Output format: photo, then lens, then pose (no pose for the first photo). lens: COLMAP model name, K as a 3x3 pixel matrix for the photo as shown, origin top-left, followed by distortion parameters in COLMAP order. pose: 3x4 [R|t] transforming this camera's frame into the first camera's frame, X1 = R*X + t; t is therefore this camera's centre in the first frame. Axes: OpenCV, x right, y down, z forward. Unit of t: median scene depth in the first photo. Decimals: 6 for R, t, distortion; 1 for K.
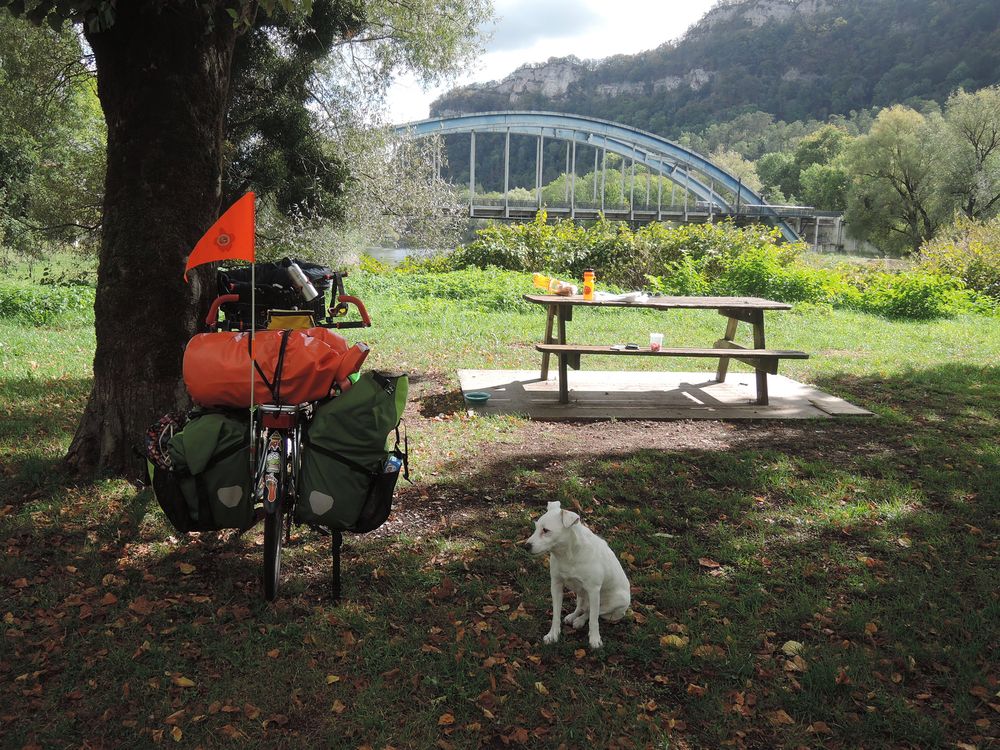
lens RADIAL K [[917.2, 0, 479.0], [0, 917.2, 373.9], [0, 0, 1]] dist [-0.023350, -0.010835]
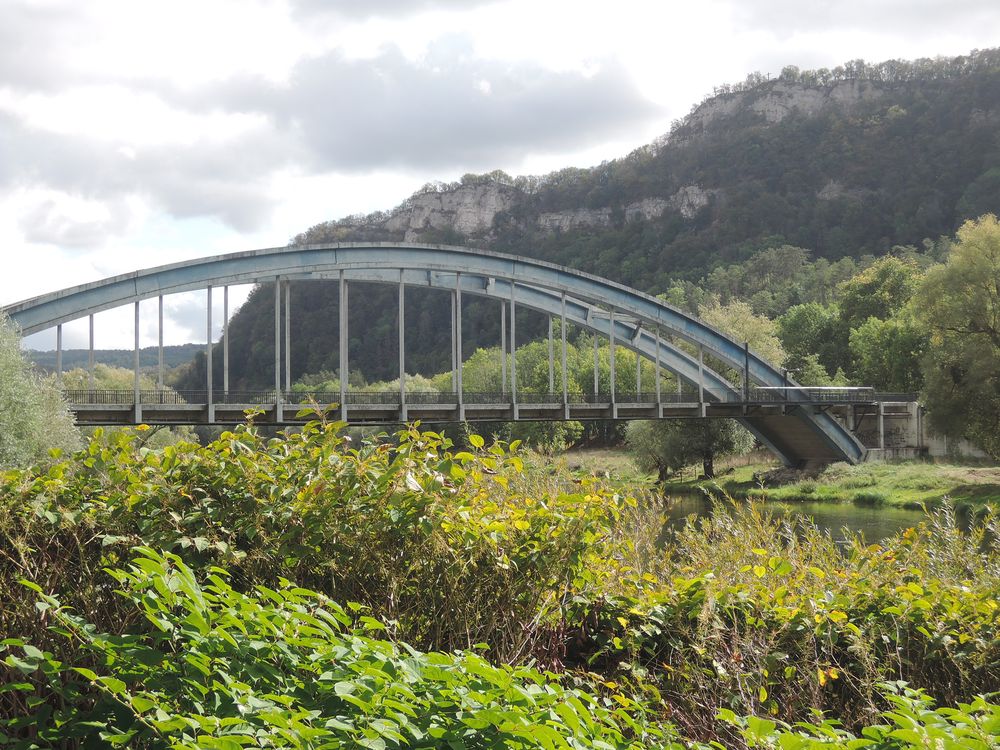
lens RADIAL K [[1435.9, 0, 500.0], [0, 1435.9, 375.0], [0, 0, 1]] dist [-0.024621, -0.010307]
pose [[0.996214, -0.033403, 0.080262, 0.309817], [0.048763, 0.979027, -0.197807, -0.102625], [-0.071972, 0.200972, 0.976950, 0.627433]]
